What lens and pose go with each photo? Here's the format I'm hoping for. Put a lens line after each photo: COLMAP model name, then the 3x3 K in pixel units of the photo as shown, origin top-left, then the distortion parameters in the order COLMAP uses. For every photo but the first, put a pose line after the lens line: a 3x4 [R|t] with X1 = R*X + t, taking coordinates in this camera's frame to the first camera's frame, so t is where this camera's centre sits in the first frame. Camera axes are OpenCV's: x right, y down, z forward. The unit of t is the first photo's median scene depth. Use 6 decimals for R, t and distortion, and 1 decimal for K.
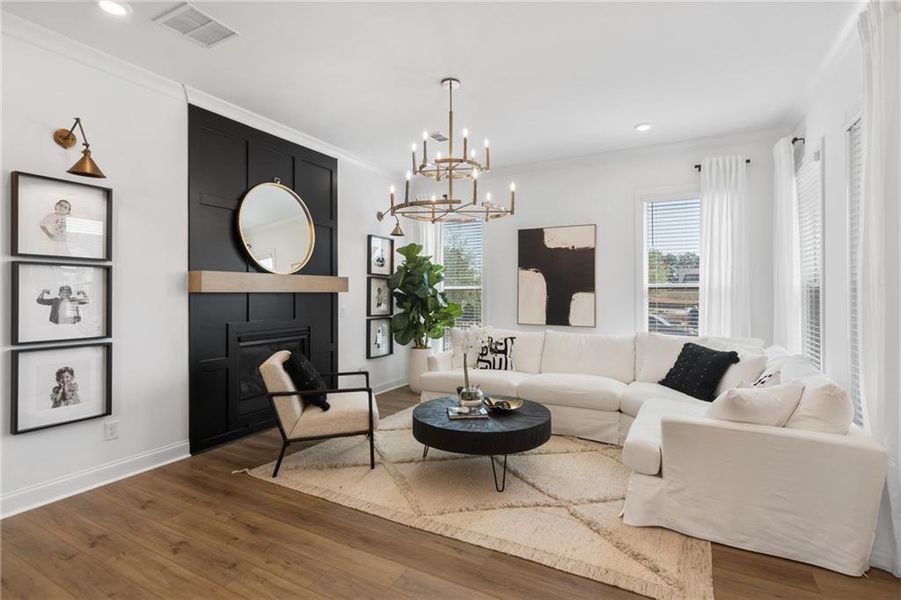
lens RADIAL K [[438.7, 0, 447.3], [0, 438.7, 293.4], [0, 0, 1]] dist [-0.006474, 0.003539]
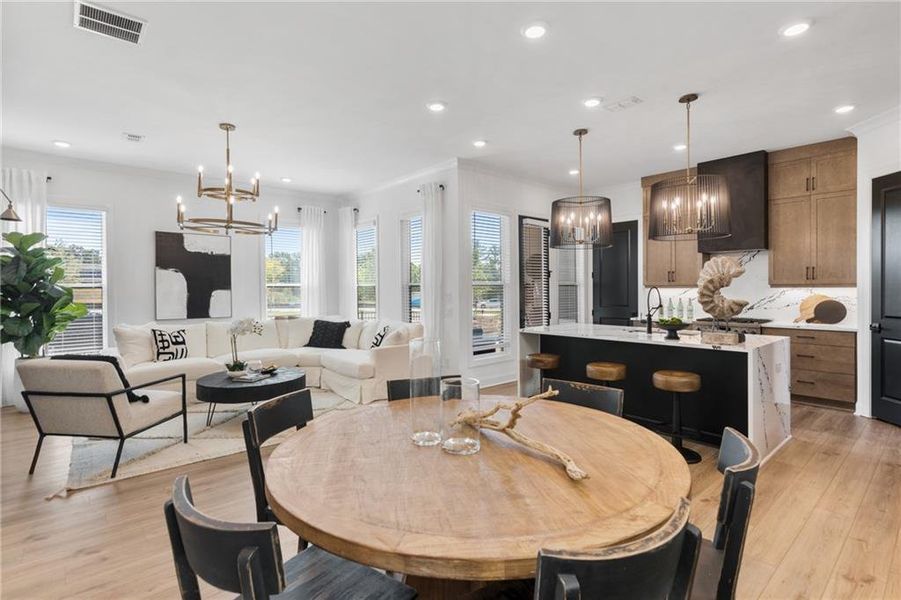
lens RADIAL K [[438.7, 0, 449.3], [0, 438.7, 292.5], [0, 0, 1]] dist [-0.006474, 0.003539]
pose [[0.343463, -0.009313, 0.939120, -0.698377], [0.007381, 0.999947, 0.007217, 0.000732], [-0.939137, 0.004453, 0.343513, -0.033618]]
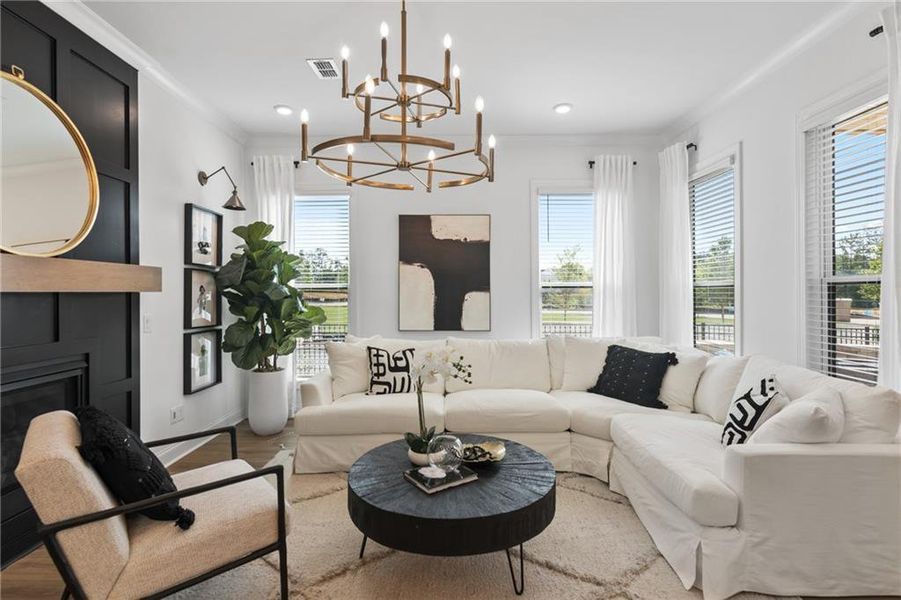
lens RADIAL K [[438.7, 0, 448.4], [0, 438.7, 293.2], [0, 0, 1]] dist [-0.006474, 0.003539]
pose [[0.878962, -0.003183, 0.476881, -0.173454], [0.003149, 0.999995, 0.000870, -0.000234], [-0.476881, 0.000737, 0.878968, 0.286867]]
